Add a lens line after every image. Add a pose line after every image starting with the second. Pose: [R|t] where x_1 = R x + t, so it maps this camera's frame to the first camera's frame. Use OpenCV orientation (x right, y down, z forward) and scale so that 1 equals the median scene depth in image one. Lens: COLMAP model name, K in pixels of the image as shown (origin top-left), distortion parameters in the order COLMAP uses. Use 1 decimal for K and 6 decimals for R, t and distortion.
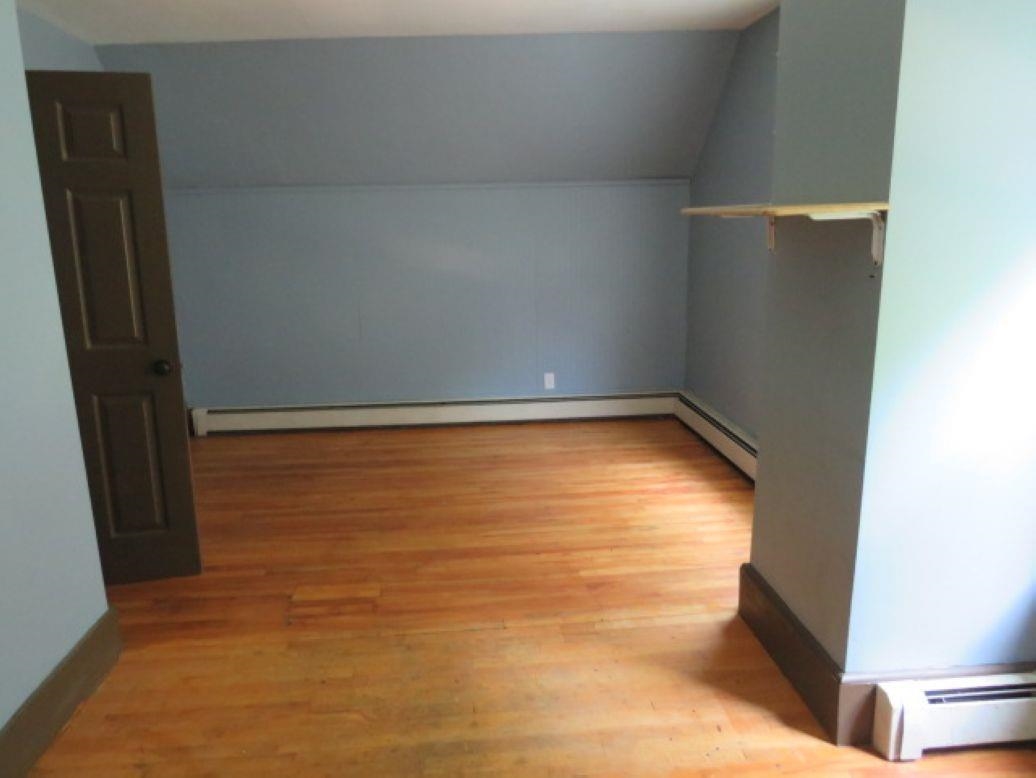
lens RADIAL K [[752.1, 0, 516.7], [0, 752.1, 395.1], [0, 0, 1]] dist [-0.012421, -0.002196]
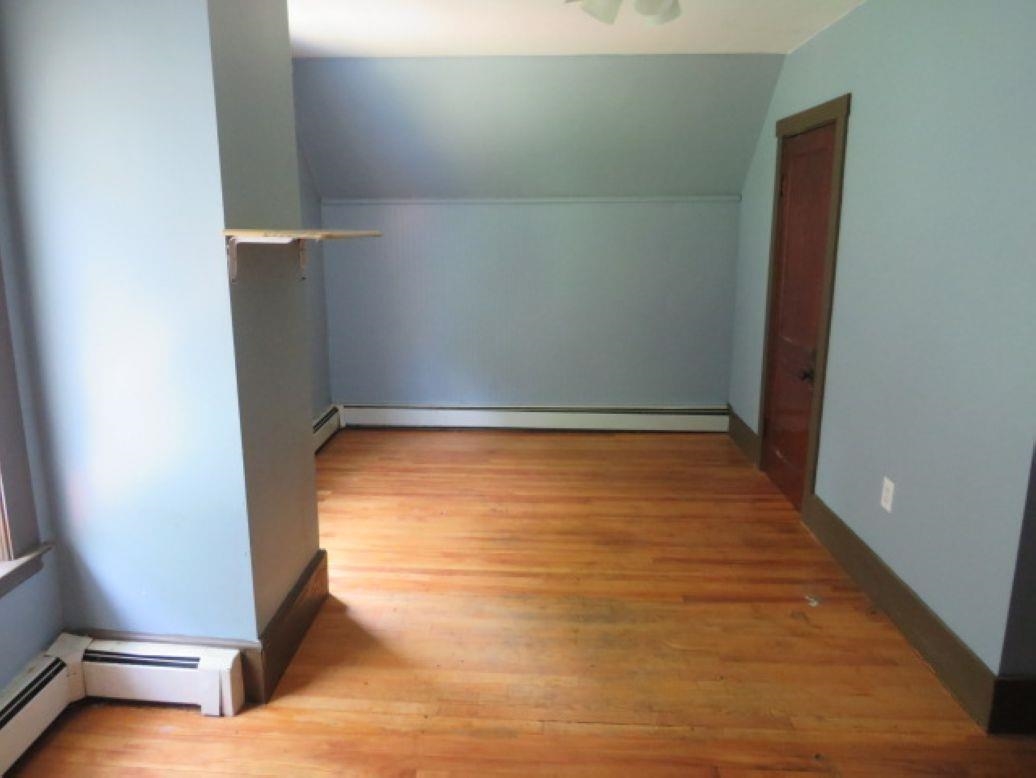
lens RADIAL K [[752.1, 0, 516.1], [0, 752.1, 382.5], [0, 0, 1]] dist [-0.012421, -0.002196]
pose [[-0.992746, -0.012739, 0.119550, -0.094760], [0.038918, 0.906782, 0.419799, -0.445212], [-0.113754, 0.421407, -0.899709, 1.822380]]
